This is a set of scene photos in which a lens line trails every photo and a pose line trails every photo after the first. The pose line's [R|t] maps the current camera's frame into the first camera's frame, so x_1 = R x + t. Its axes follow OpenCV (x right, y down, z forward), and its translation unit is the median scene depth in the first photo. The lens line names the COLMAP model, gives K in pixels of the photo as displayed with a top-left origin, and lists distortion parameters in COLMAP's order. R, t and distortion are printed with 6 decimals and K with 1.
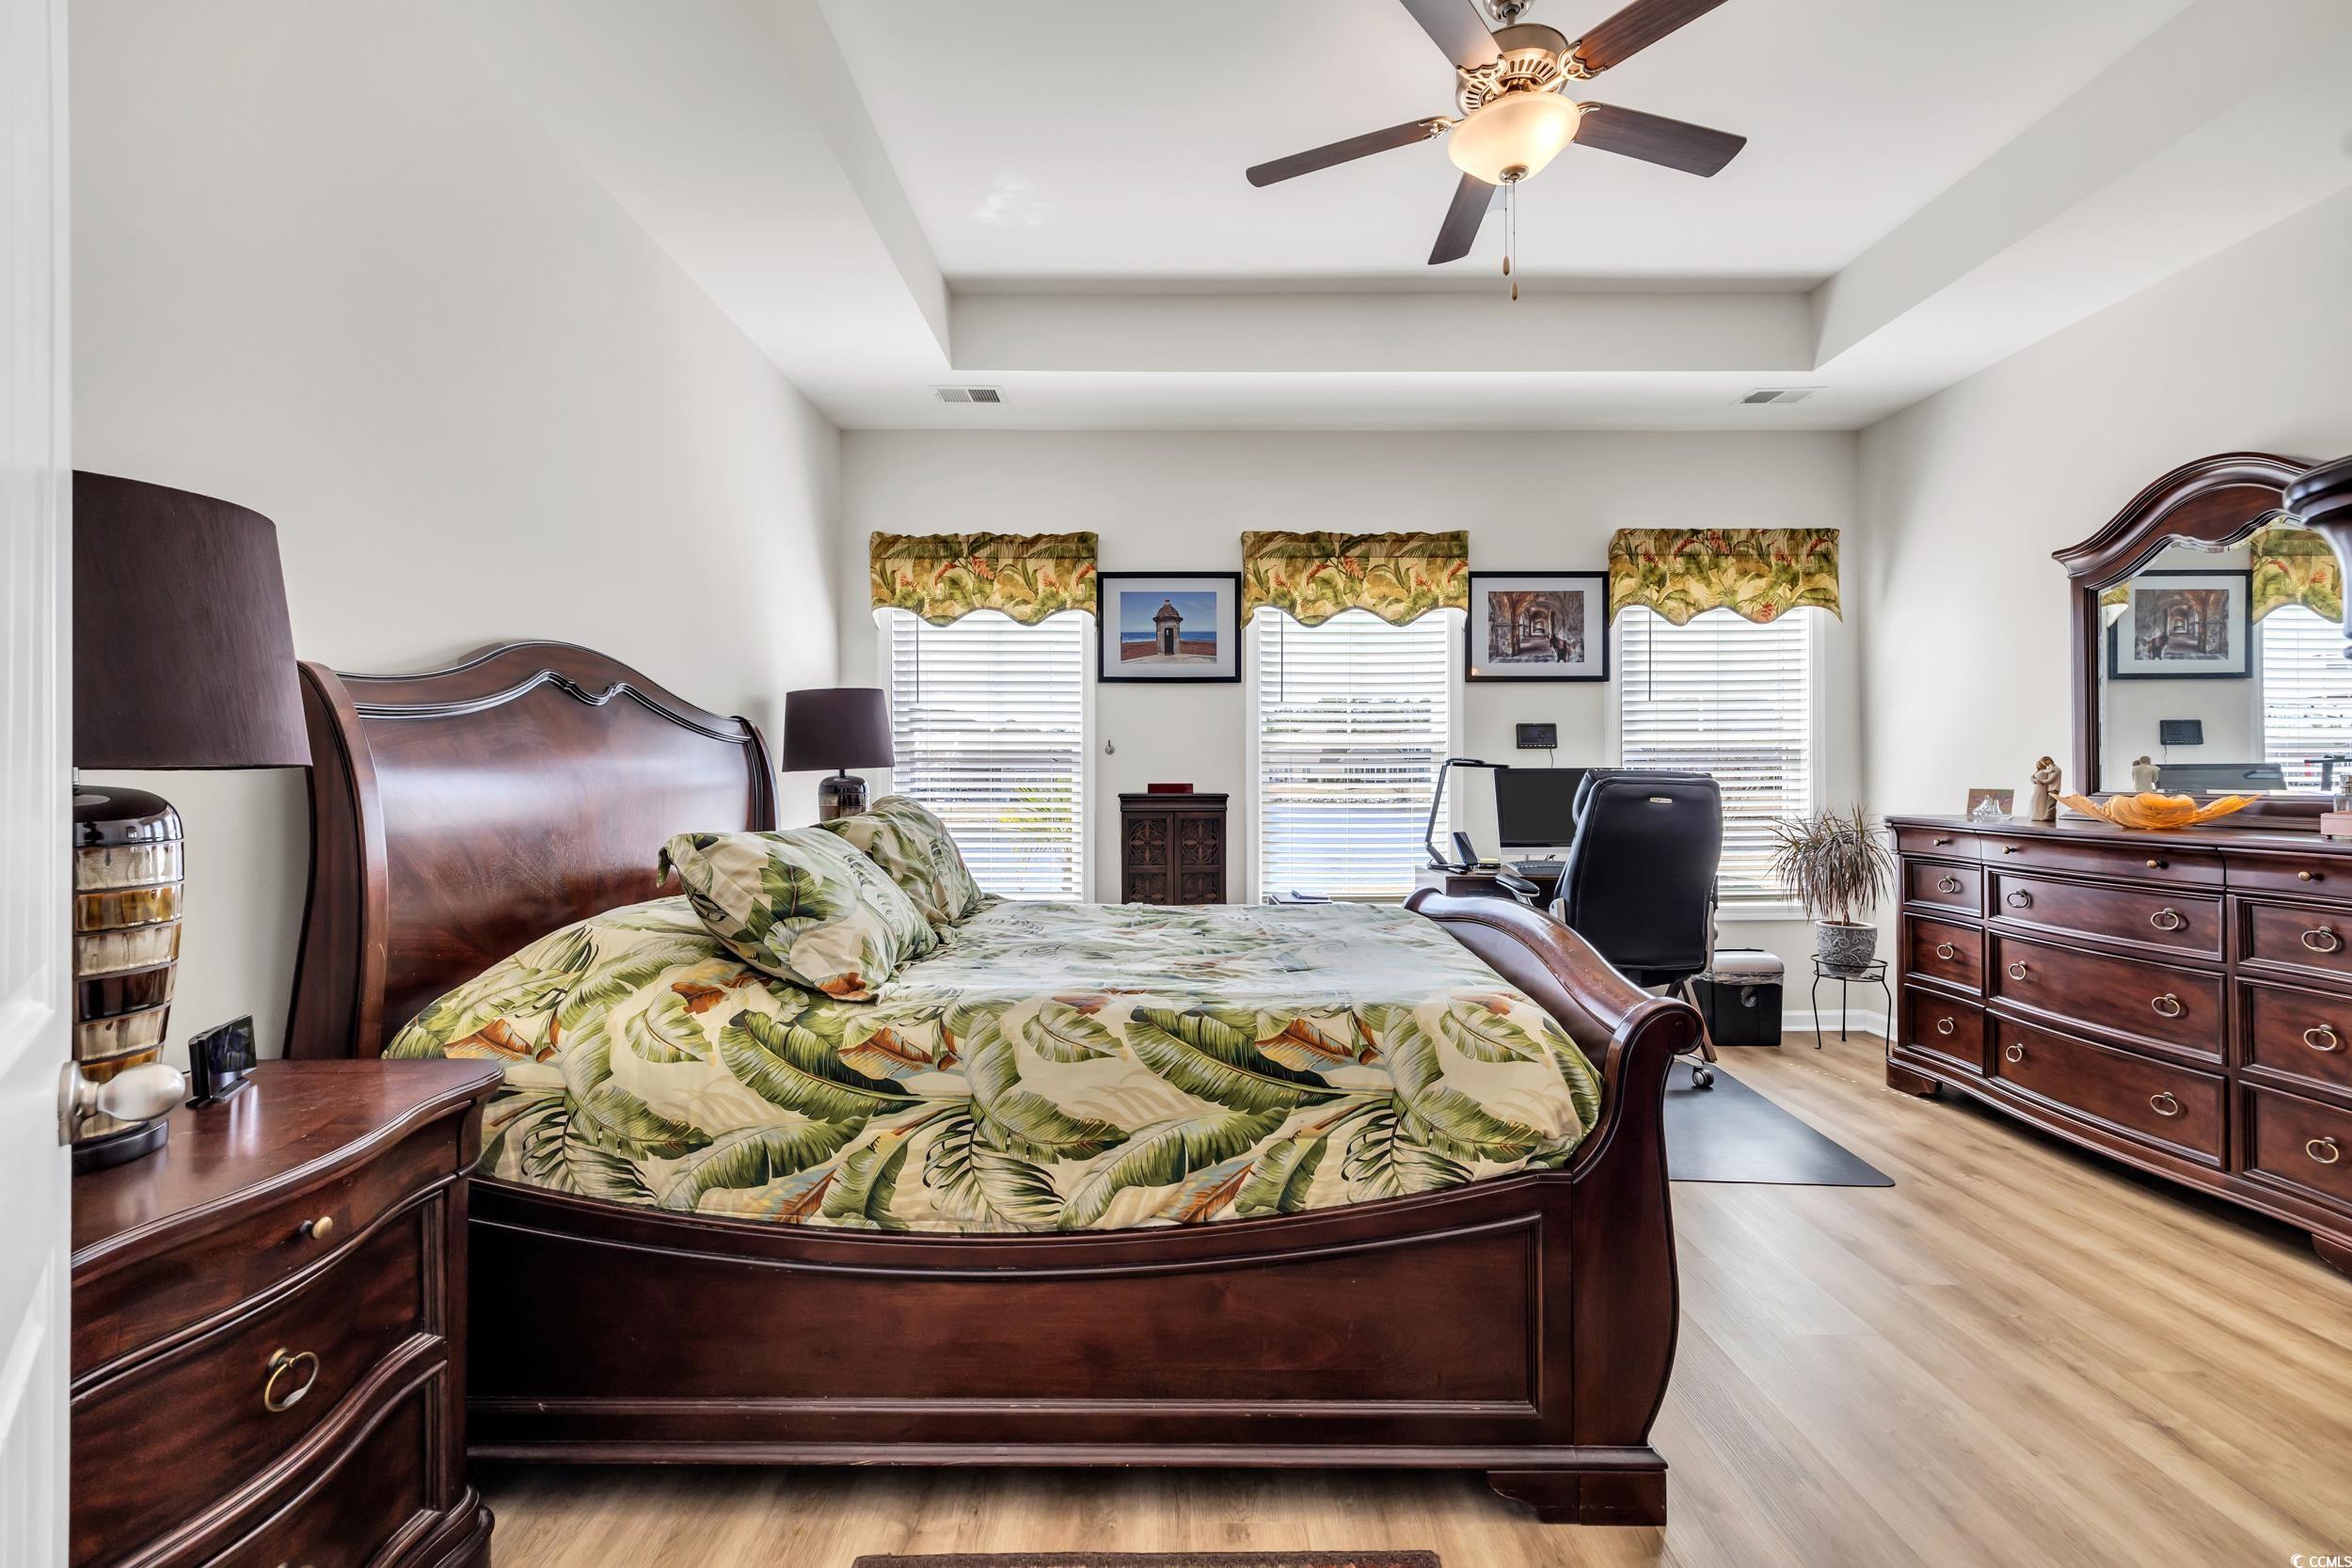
lens RADIAL K [[985.1, 0, 1177.4], [0, 985.1, 774.6], [0, 0, 1]] dist [0.004112, -0.001309]
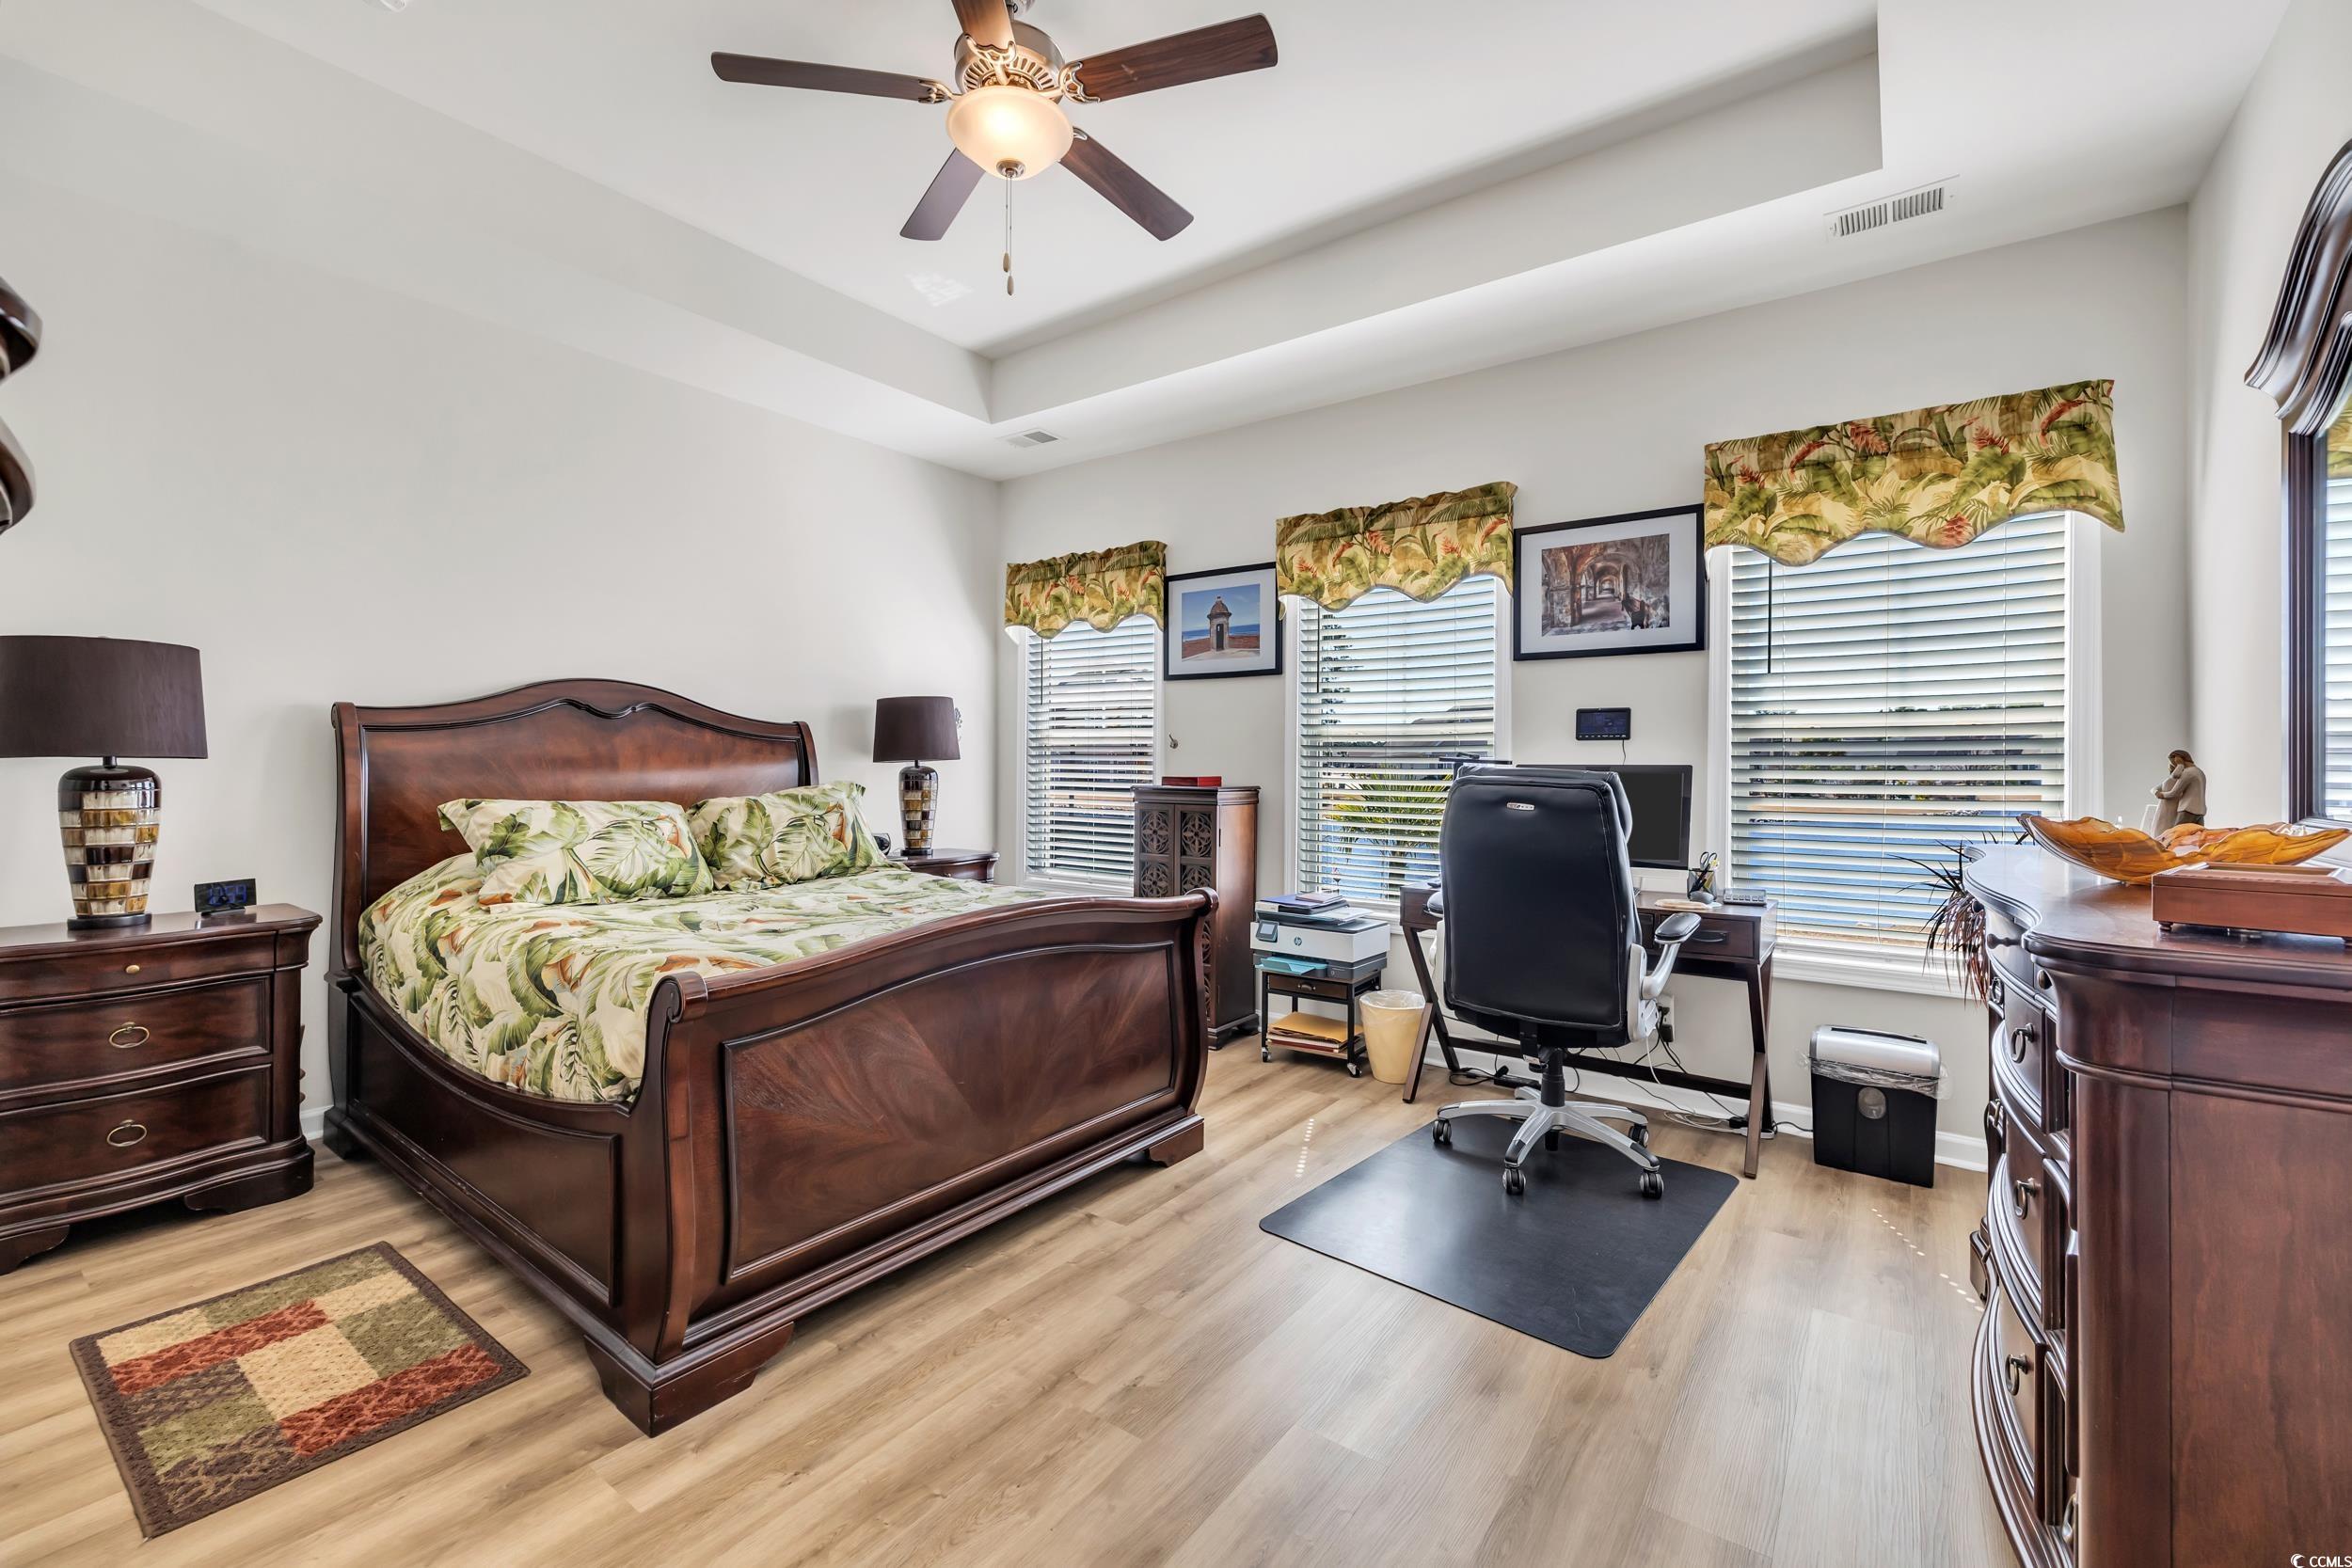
lens RADIAL K [[985.1, 0, 1172.1], [0, 985.1, 764.9], [0, 0, 1]] dist [0.004112, -0.001309]
pose [[0.799116, 0.008460, -0.601117, 0.575231], [-0.009707, 0.999952, 0.001168, -0.004163], [0.601098, 0.004902, 0.799160, 0.160800]]
